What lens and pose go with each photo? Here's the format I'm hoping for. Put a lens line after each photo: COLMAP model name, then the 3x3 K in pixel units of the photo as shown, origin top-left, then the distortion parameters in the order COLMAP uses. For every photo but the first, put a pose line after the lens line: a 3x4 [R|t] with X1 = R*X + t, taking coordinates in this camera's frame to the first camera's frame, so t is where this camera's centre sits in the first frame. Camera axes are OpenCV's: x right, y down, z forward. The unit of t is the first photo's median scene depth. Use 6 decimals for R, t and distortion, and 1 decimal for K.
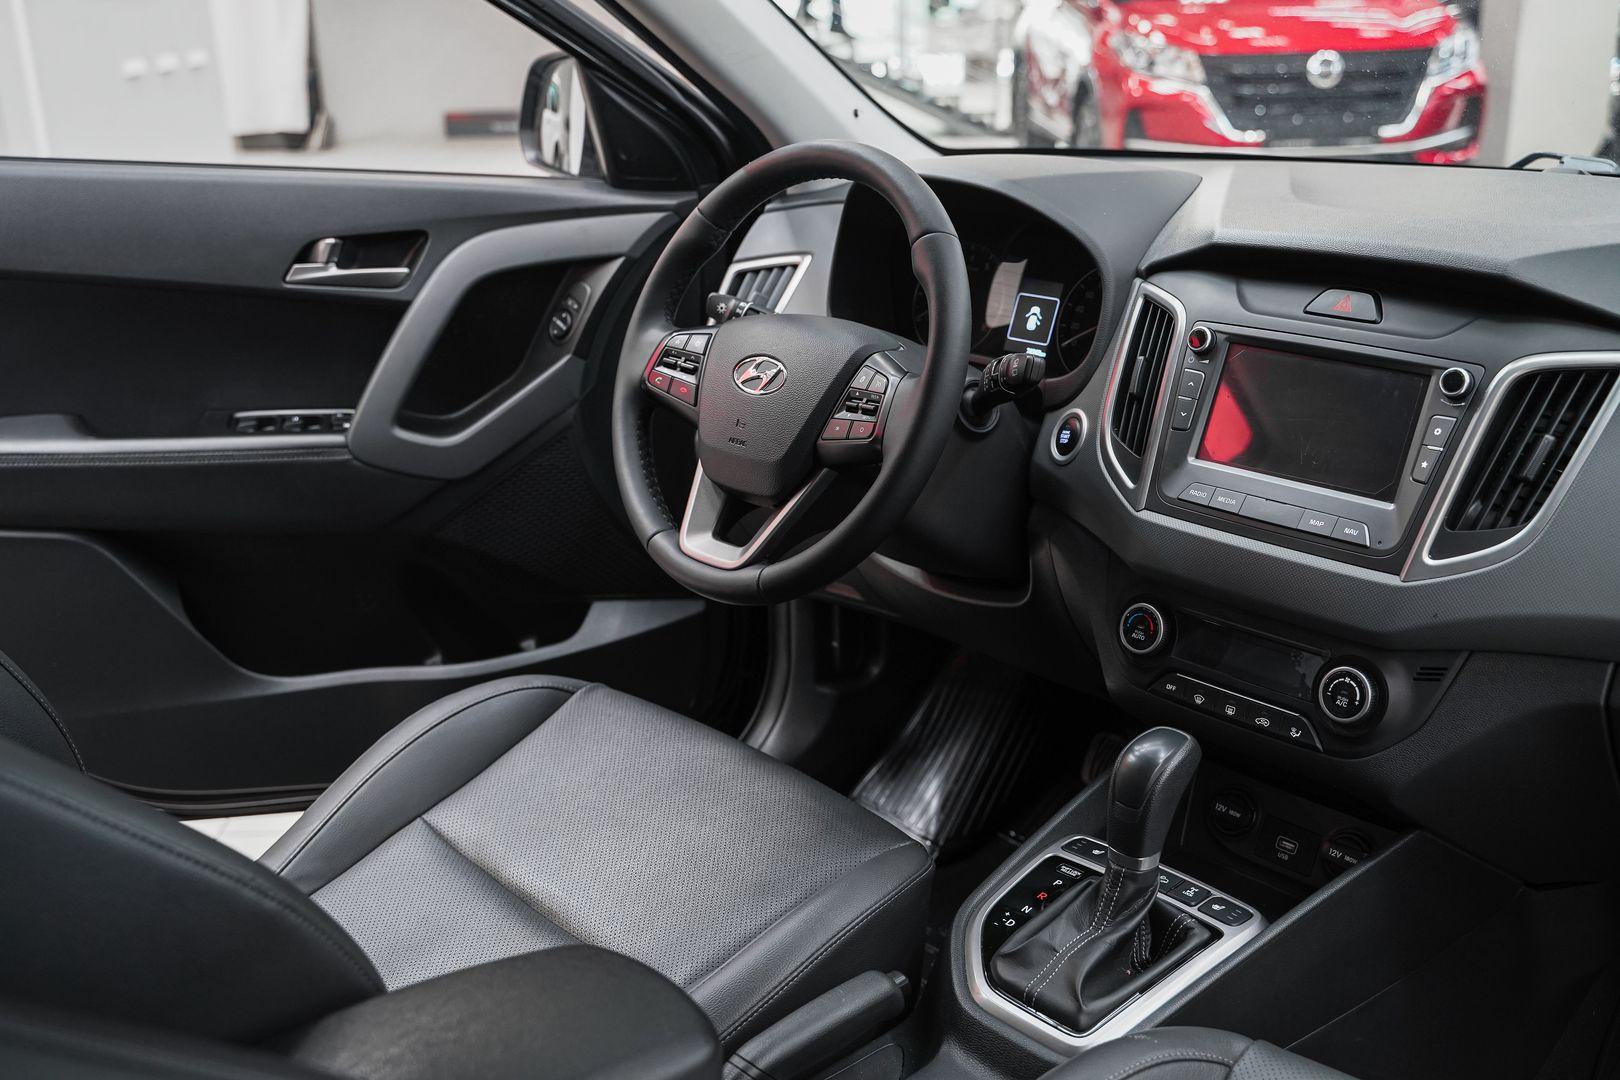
lens RADIAL K [[1629.5, 0, 793.4], [0, 1629.5, 525.7], [0, 0, 1]] dist [-0.027920, 0.000000]
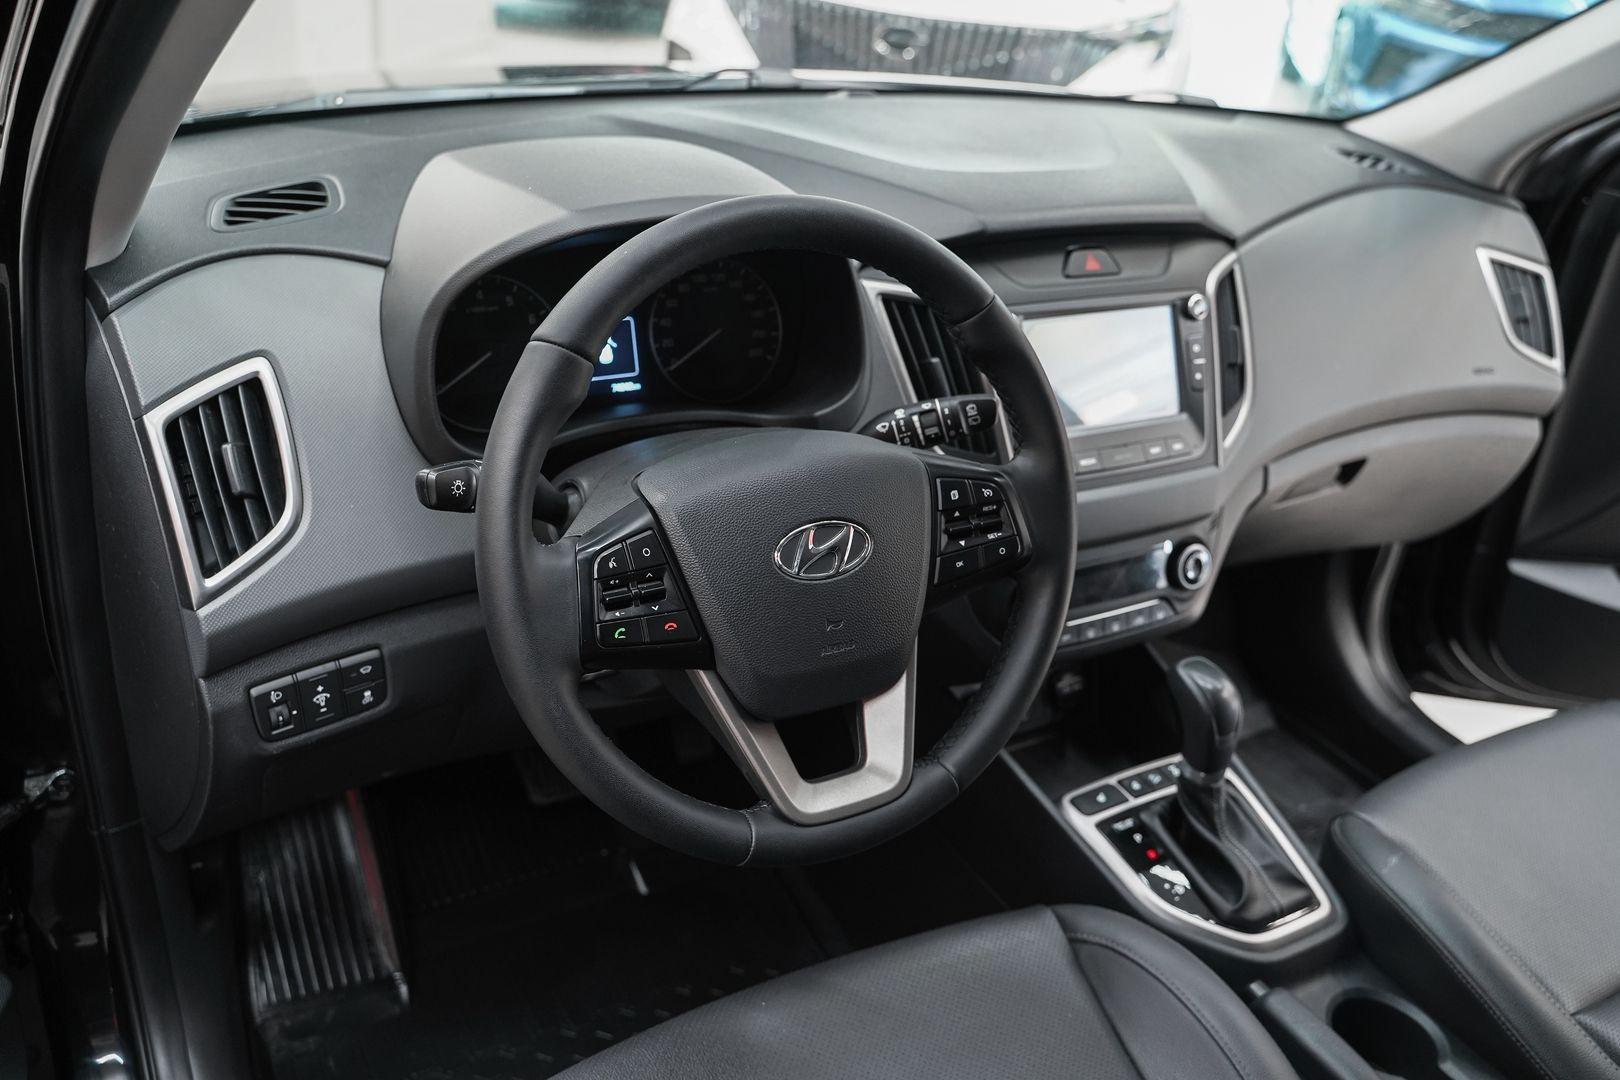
lens RADIAL K [[1328.4, 0, 817.0], [0, 1328.4, 517.5], [0, 0, 1]] dist [-0.124215, 0.101435]
pose [[0.208186, -0.411825, 0.887163, -0.520799], [0.211681, 0.904511, 0.370204, -0.315076], [-0.954908, 0.110725, 0.275482, 0.837203]]
